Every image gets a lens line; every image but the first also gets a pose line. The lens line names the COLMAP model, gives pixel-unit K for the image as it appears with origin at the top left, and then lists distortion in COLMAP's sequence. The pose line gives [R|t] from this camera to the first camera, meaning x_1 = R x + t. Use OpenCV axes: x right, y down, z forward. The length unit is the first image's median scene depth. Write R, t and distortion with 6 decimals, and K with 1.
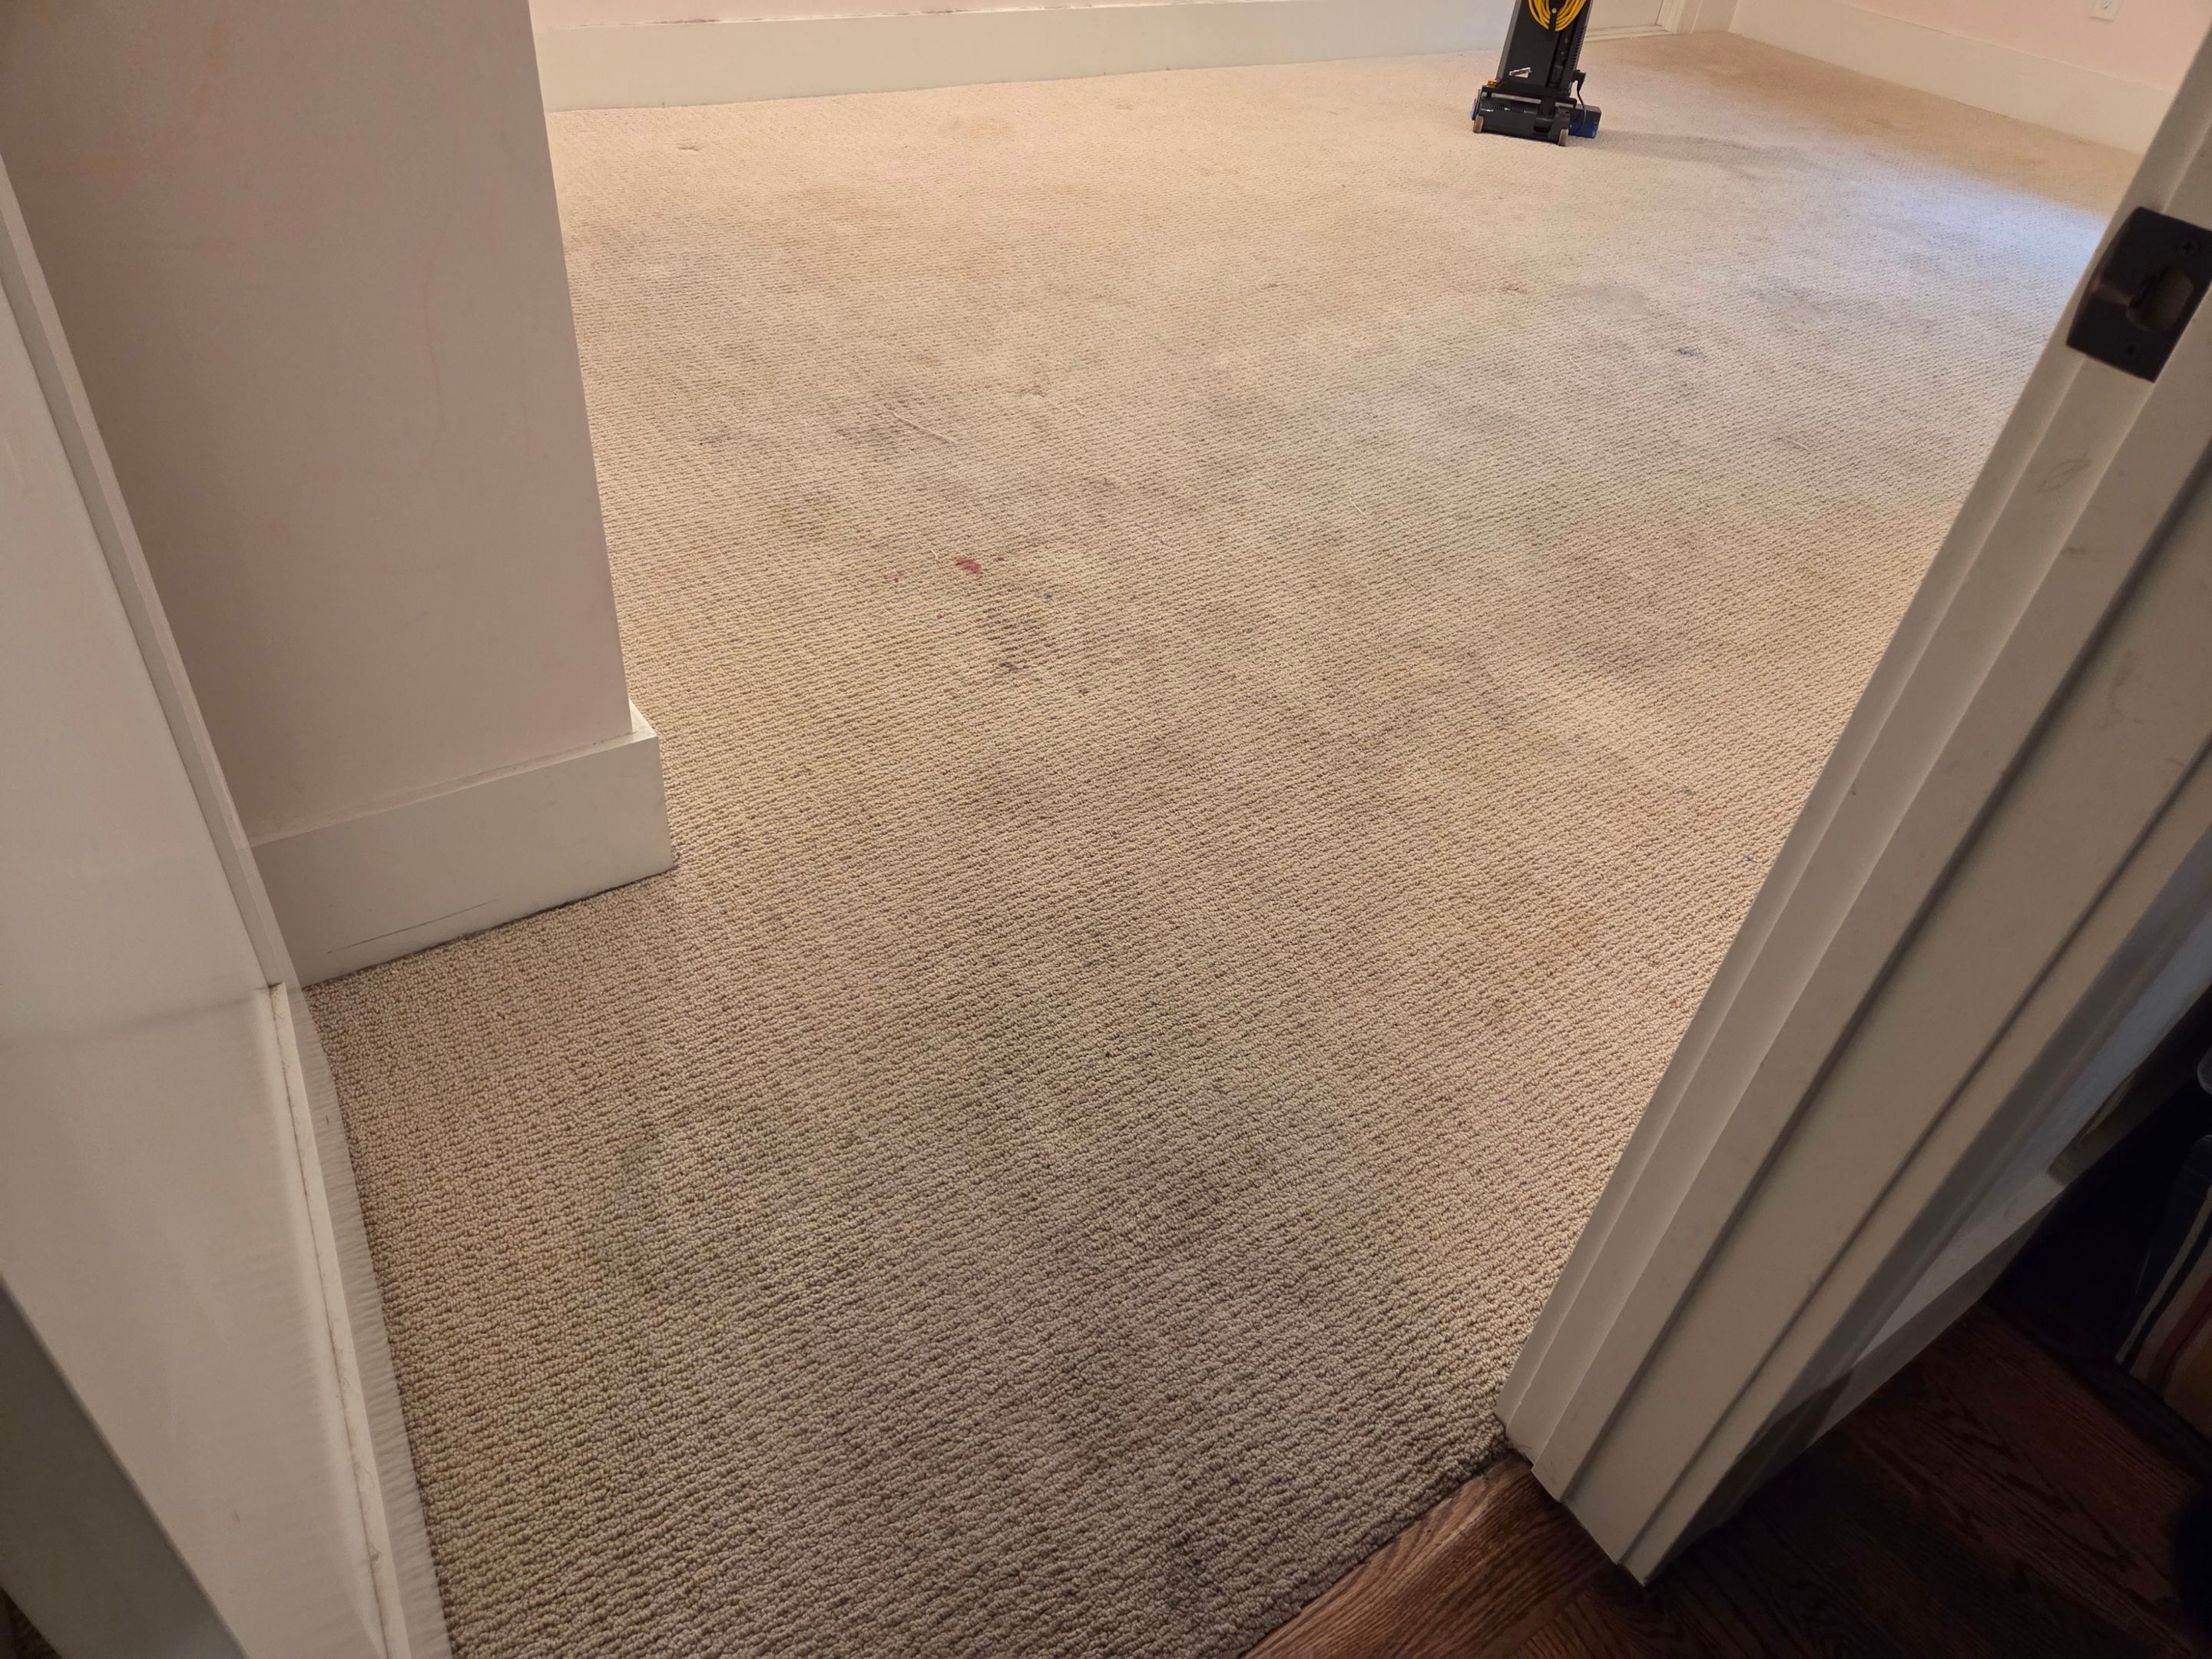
lens RADIAL K [[1478.9, 0, 1106.0], [0, 1478.9, 829.5], [0, 0, 1]] dist [0.055142, -0.053403]
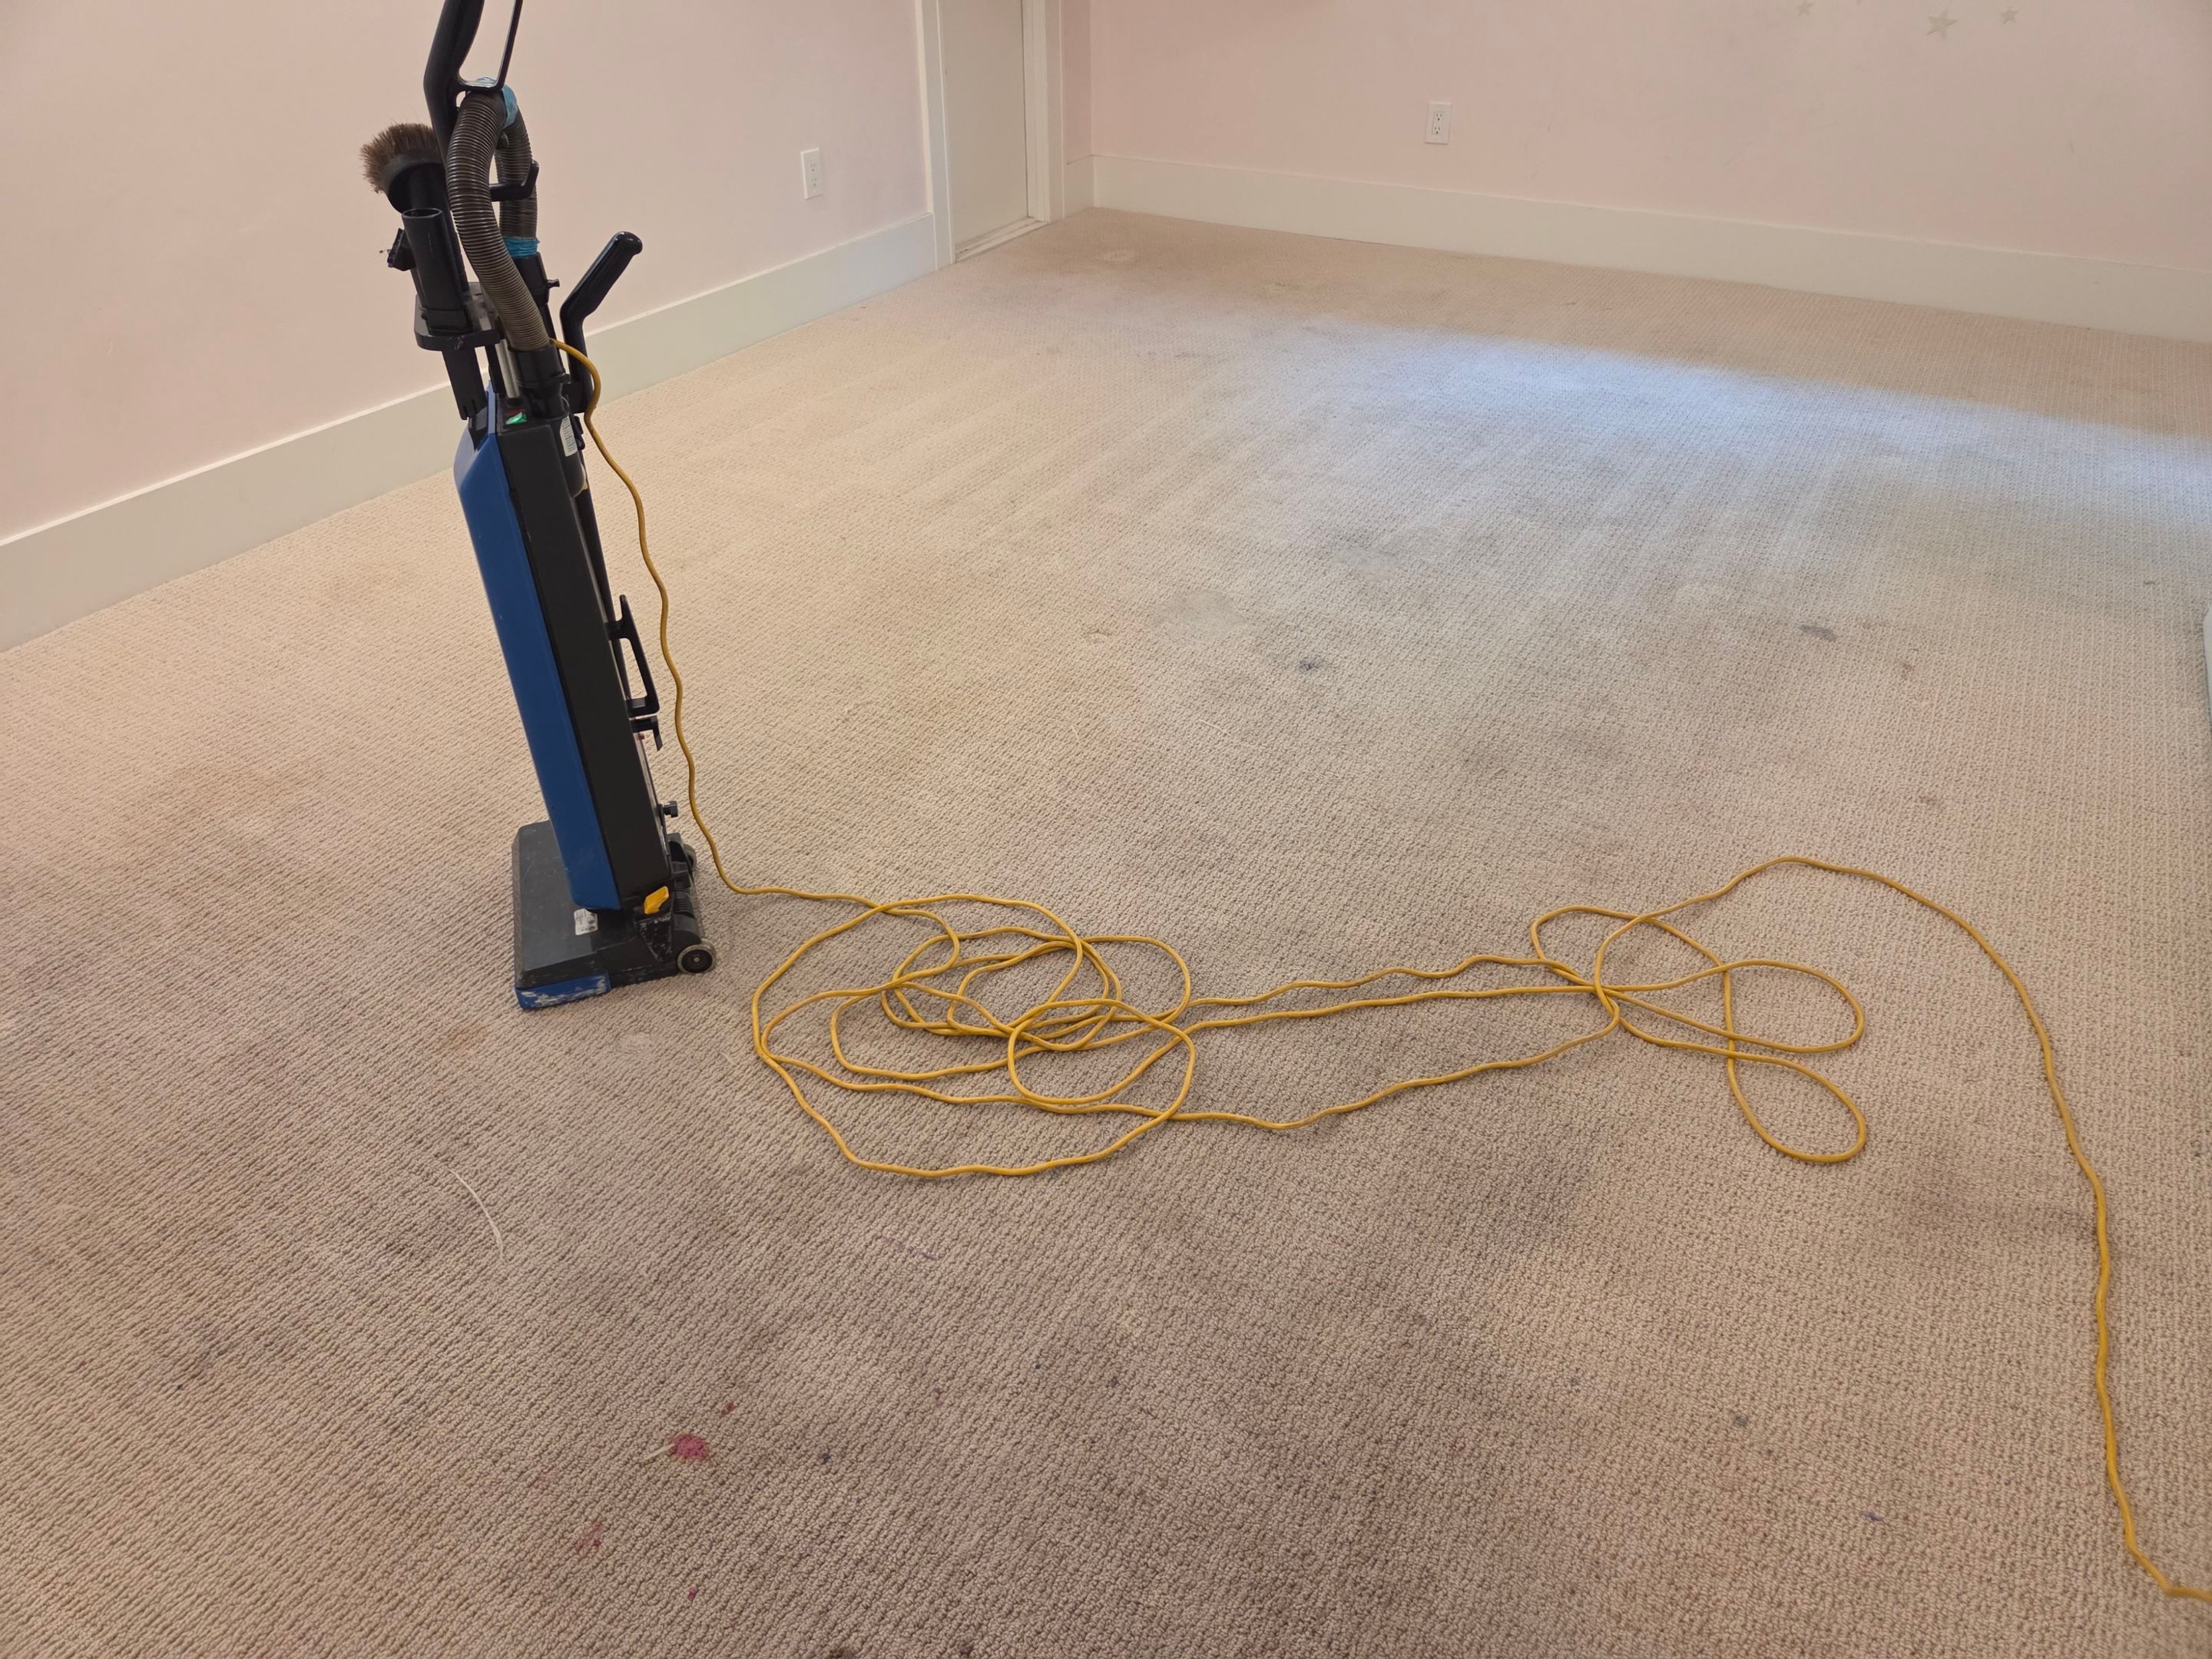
lens RADIAL K [[1478.9, 0, 1106.0], [0, 1478.9, 829.5], [0, 0, 1]] dist [0.055142, -0.053403]
pose [[0.894173, -0.327479, 0.305307, -0.033697], [0.344983, 0.938602, -0.003609, -0.321691], [-0.285380, 0.108553, 0.952247, 0.235040]]
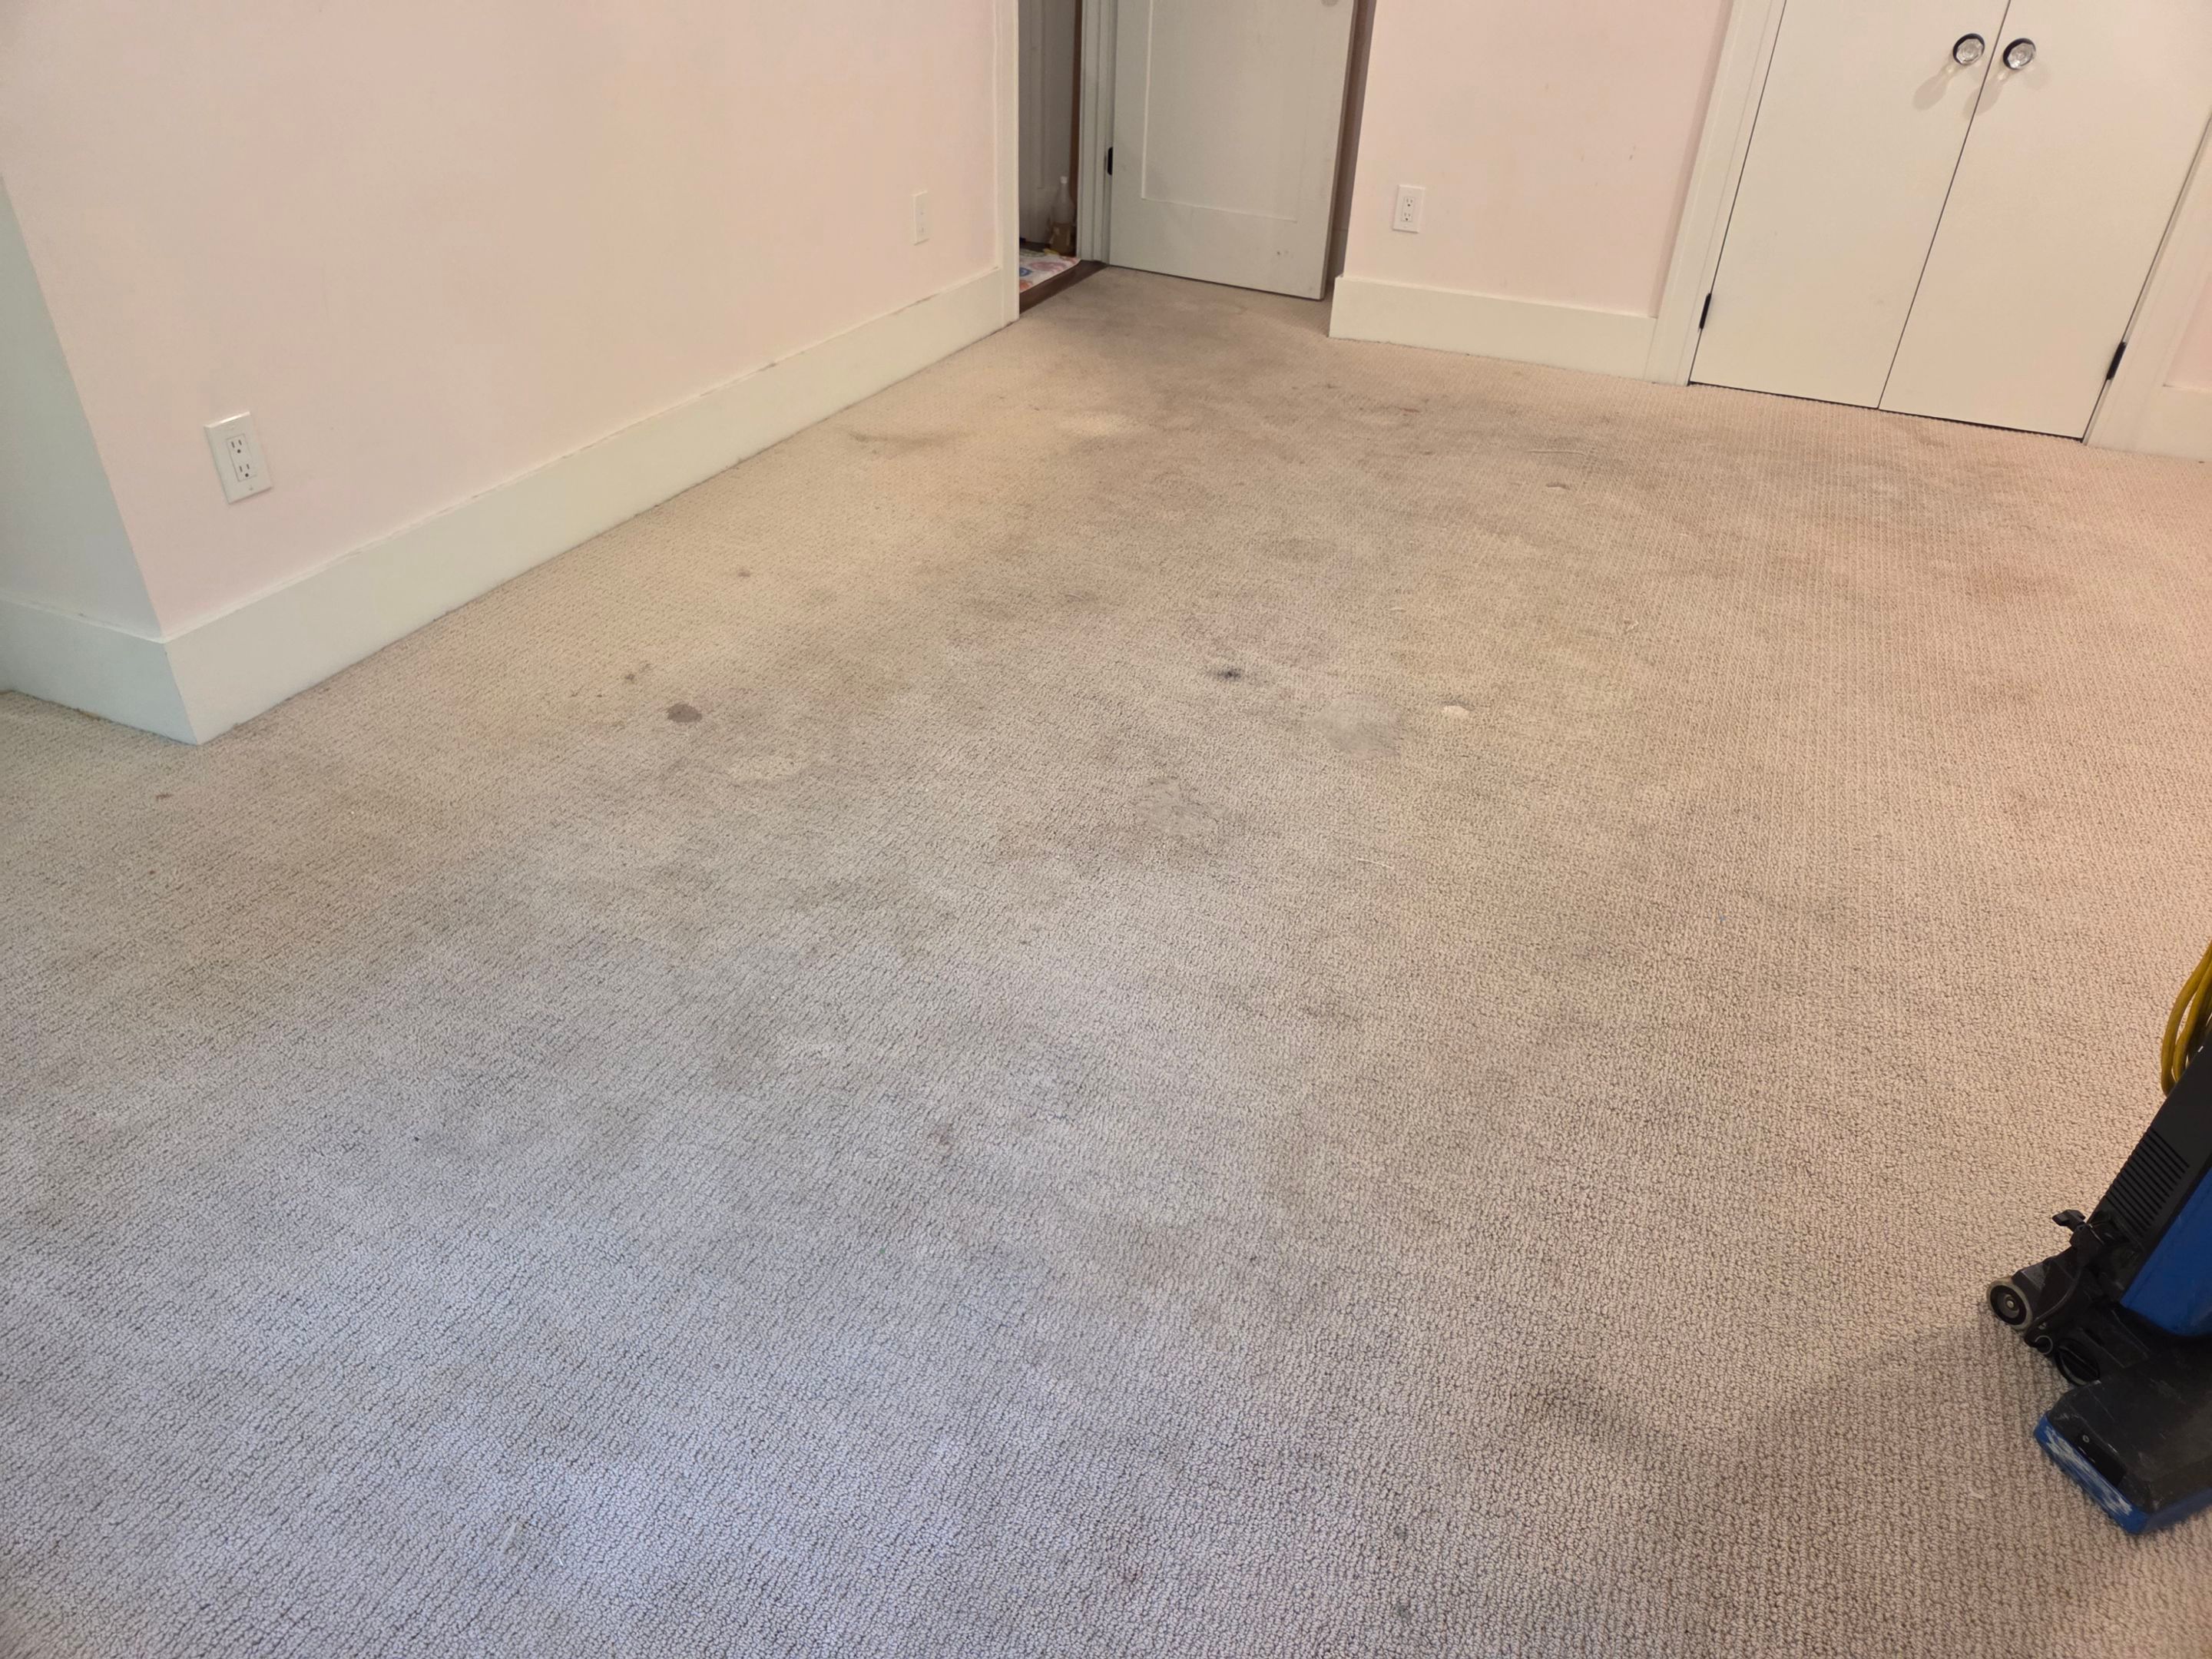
lens RADIAL K [[1478.9, 0, 1106.0], [0, 1478.9, 829.5], [0, 0, 1]] dist [0.055142, -0.053403]
pose [[-0.839698, 0.190634, -0.508494, 1.124533], [-0.428969, 0.341344, 0.836343, -1.223342], [0.333007, 0.920404, -0.204849, 1.510110]]
